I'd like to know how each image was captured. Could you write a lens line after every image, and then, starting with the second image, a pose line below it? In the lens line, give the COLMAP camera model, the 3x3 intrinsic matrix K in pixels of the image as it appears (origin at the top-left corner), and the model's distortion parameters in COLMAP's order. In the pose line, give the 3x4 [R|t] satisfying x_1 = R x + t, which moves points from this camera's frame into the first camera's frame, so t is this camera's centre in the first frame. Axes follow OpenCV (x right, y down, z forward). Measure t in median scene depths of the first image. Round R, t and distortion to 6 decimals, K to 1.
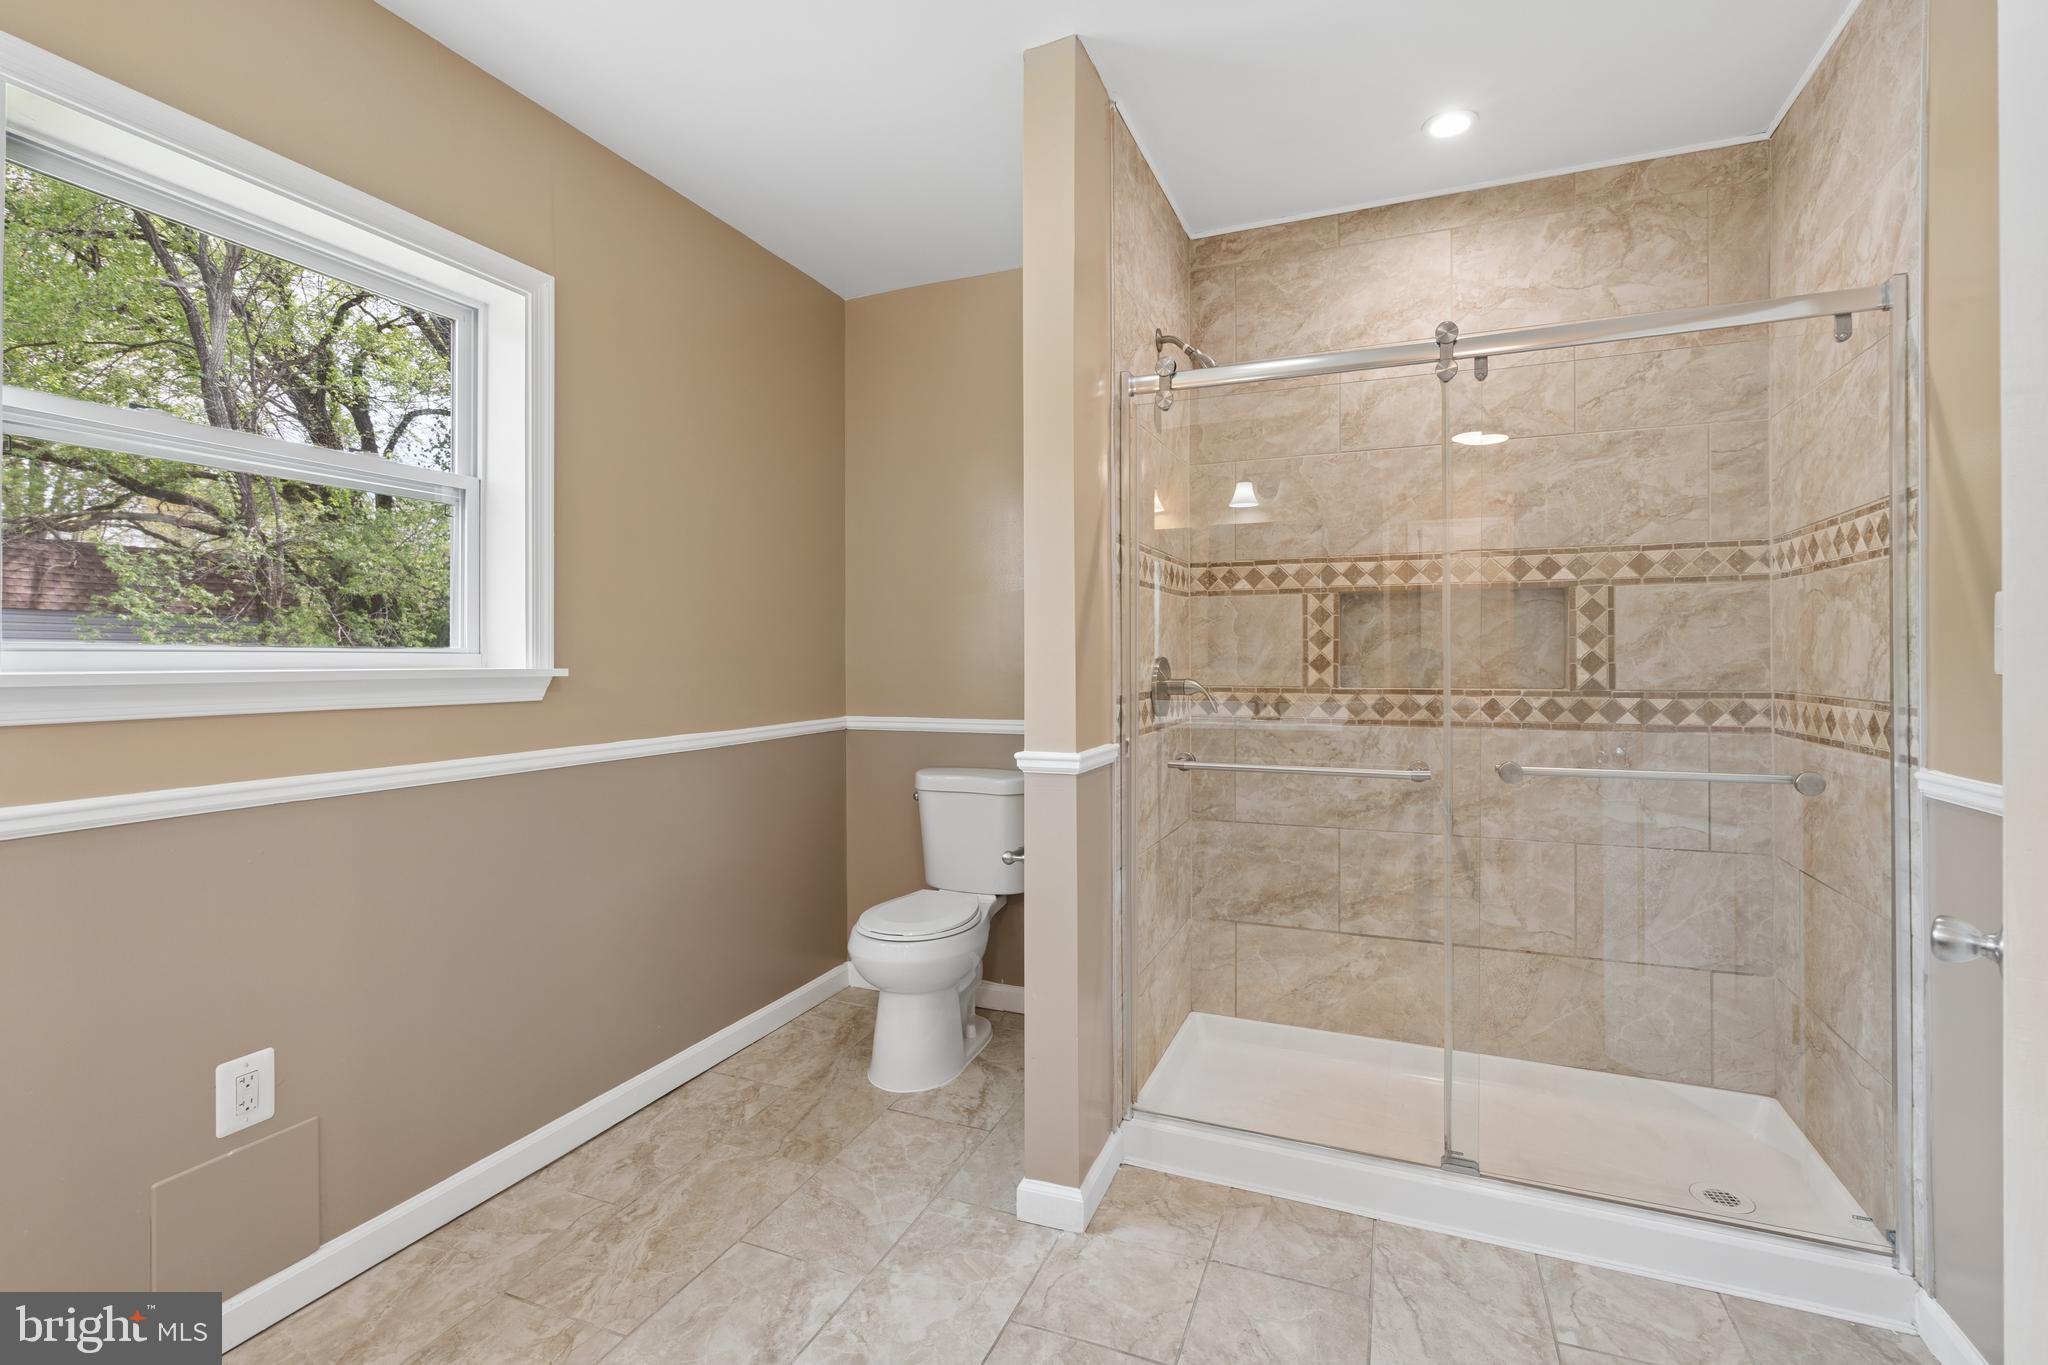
lens RADIAL K [[934.2, 0, 1027.5], [0, 934.2, 668.8], [0, 0, 1]] dist [-0.003013, 0.001050]
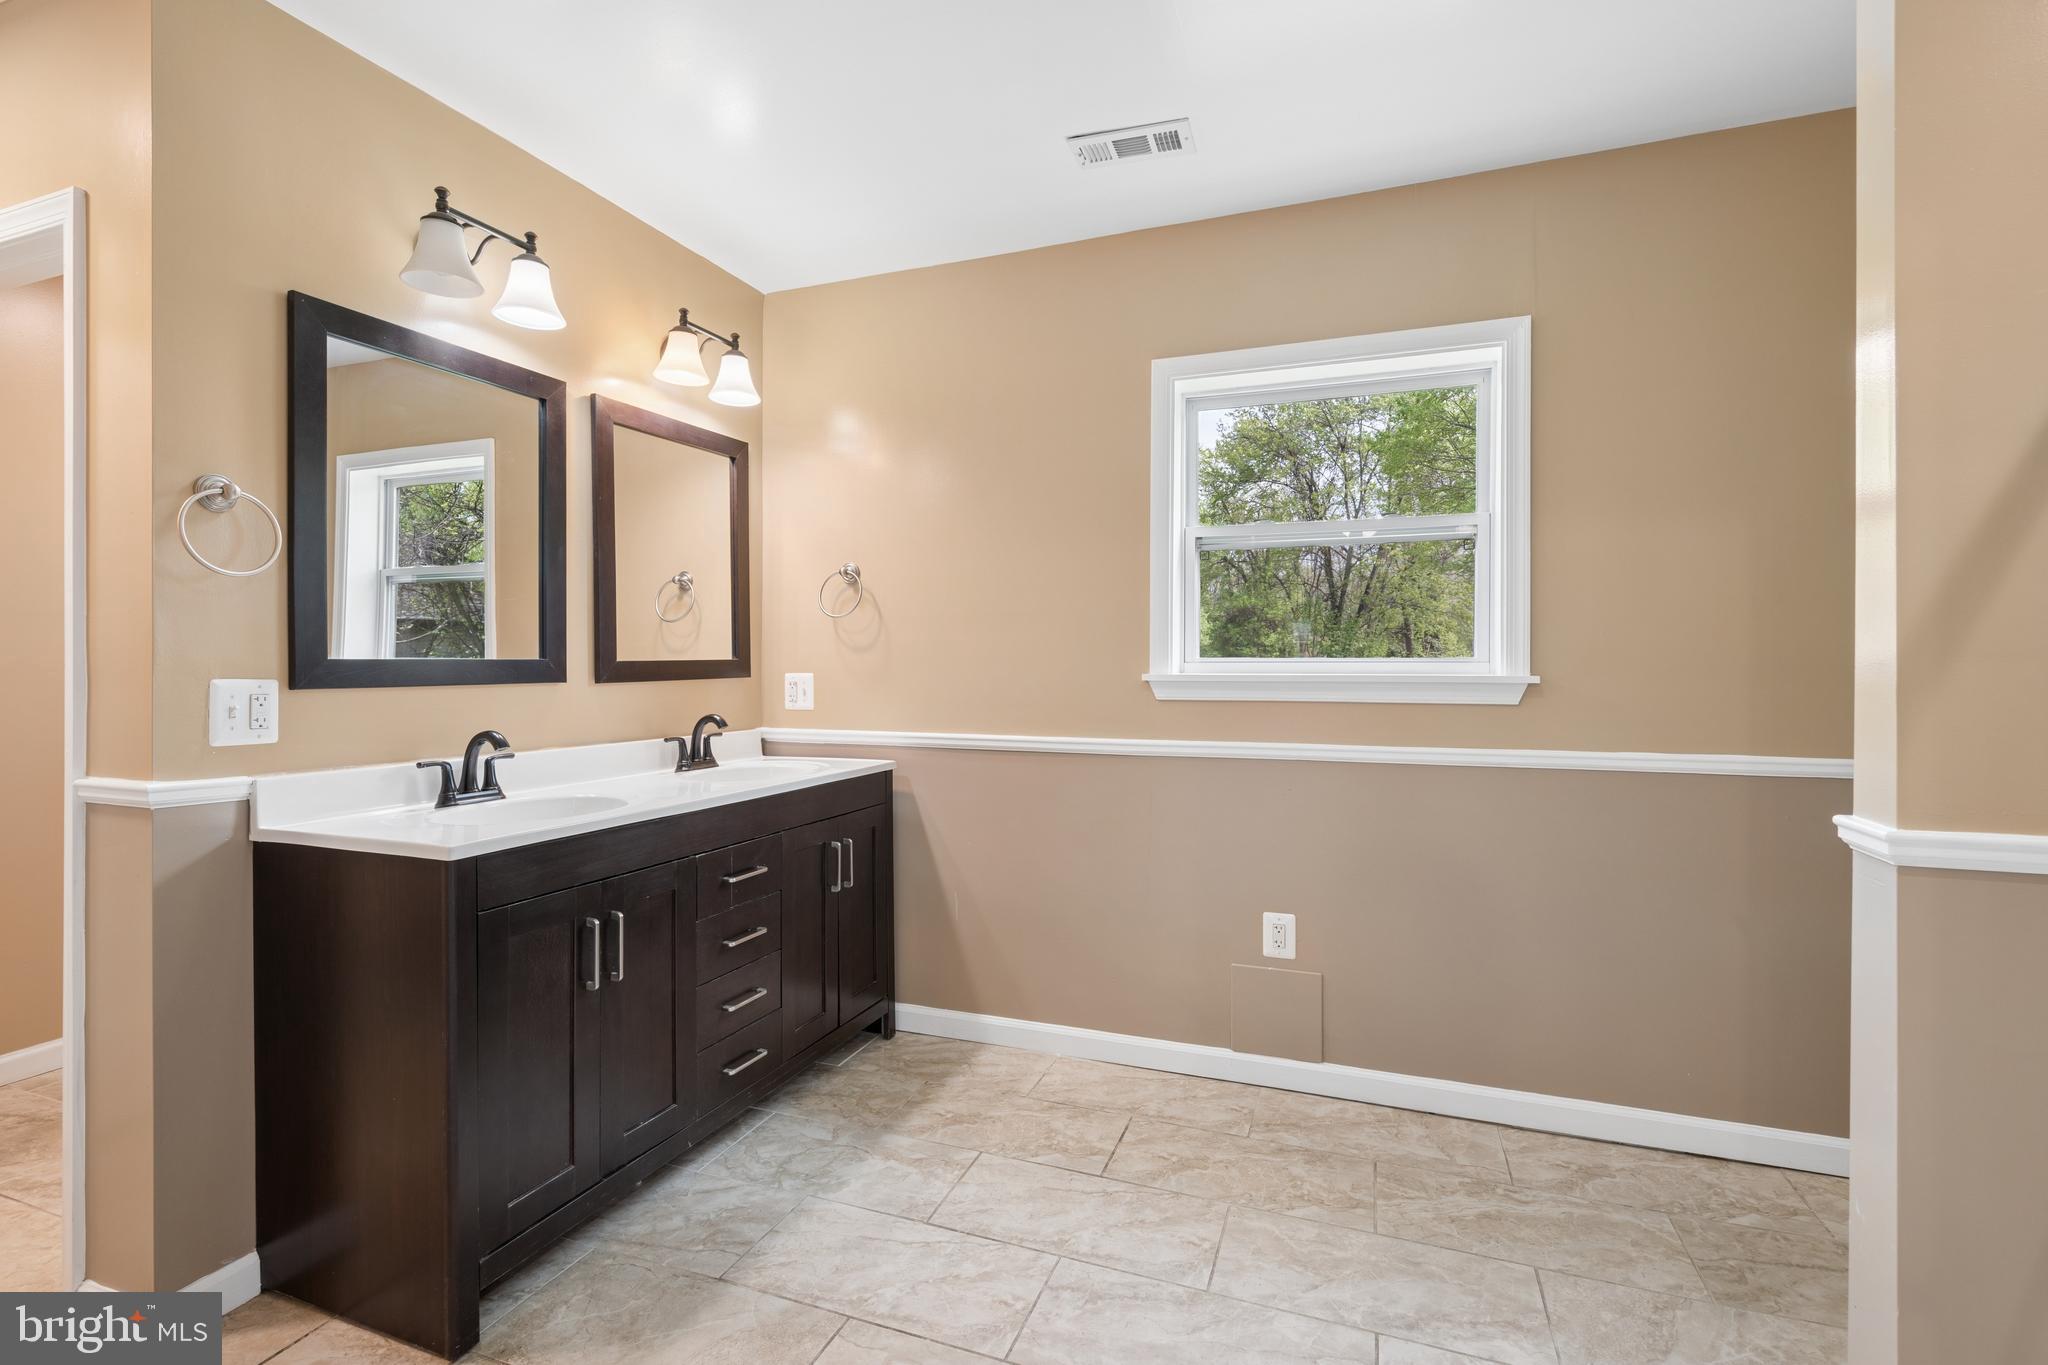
lens RADIAL K [[934.2, 0, 1033.1], [0, 934.2, 677.1], [0, 0, 1]] dist [-0.003013, 0.001050]
pose [[0.021569, 0.013426, -0.999677, 0.593029], [-0.010682, 0.999856, 0.013198, -0.007231], [0.999710, 0.010394, 0.021709, 0.417104]]
